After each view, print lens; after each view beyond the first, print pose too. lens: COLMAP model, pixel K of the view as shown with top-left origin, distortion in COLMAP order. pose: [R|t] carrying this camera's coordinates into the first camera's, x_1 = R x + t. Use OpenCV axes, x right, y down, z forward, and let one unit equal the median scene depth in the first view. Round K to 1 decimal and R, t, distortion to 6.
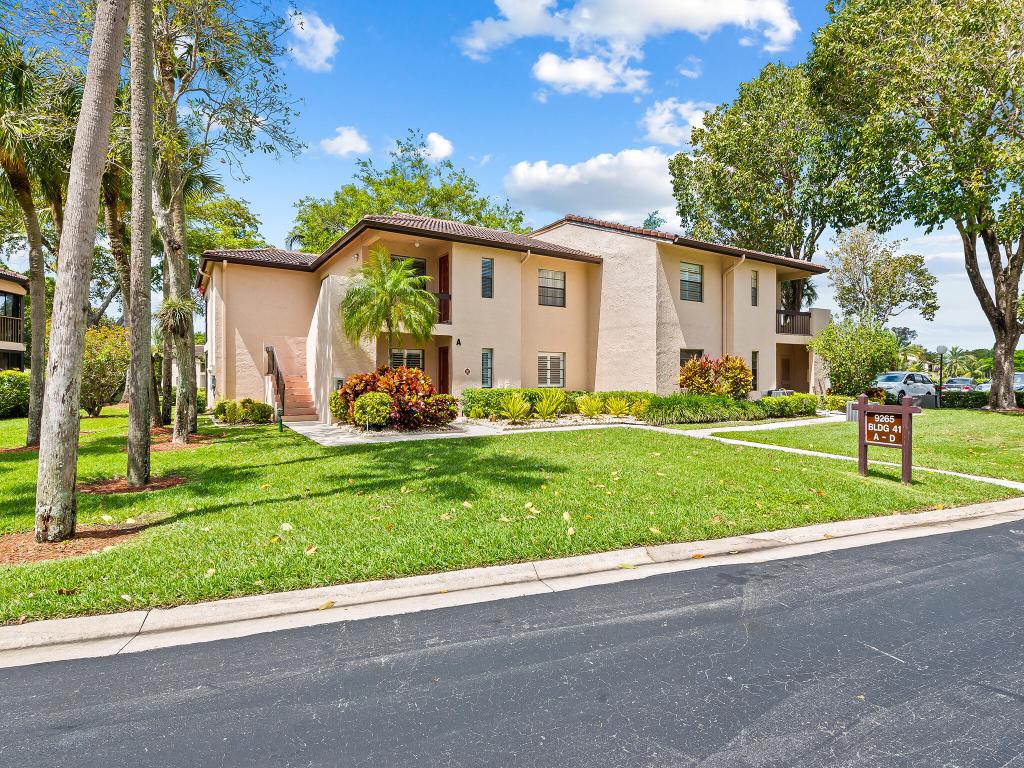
lens RADIAL K [[519.0, 0, 512.3], [0, 519.0, 379.4], [0, 0, 1]] dist [0.002948, 0.000714]
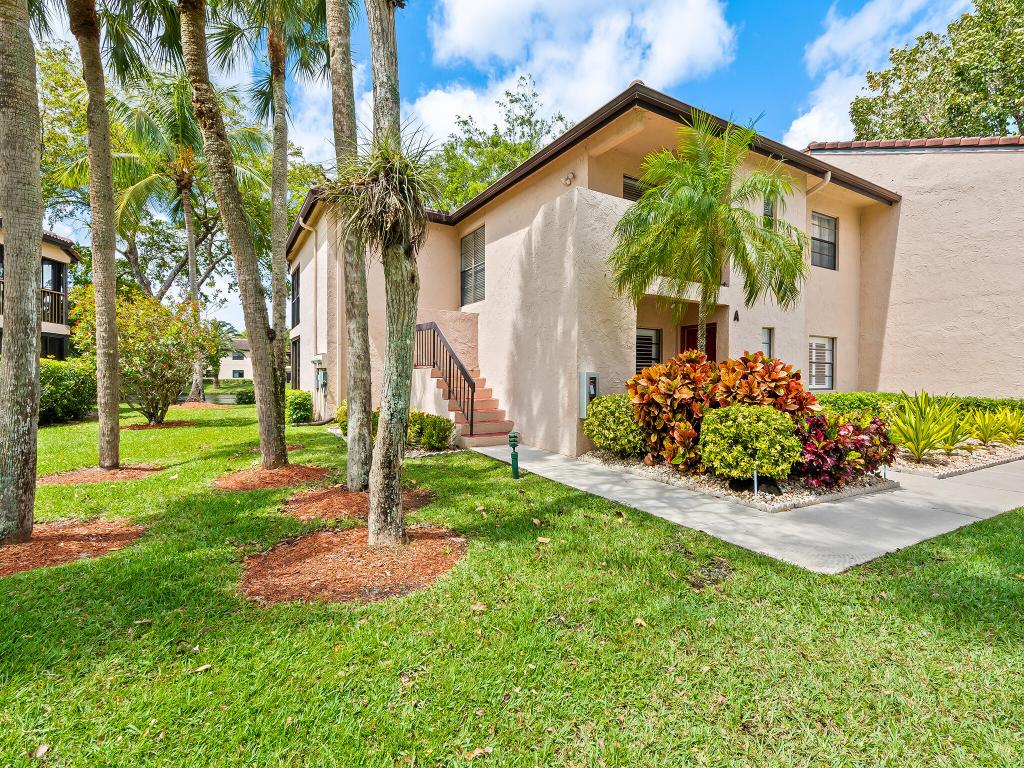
lens RADIAL K [[485.3, 0, 521.1], [0, 485.3, 381.4], [0, 0, 1]] dist [0.020381, -0.008707]
pose [[0.999462, 0.008853, -0.031567, -0.290422], [-0.008390, 0.999856, 0.014752, -0.000911], [0.031693, -0.014479, 0.999393, 0.354834]]
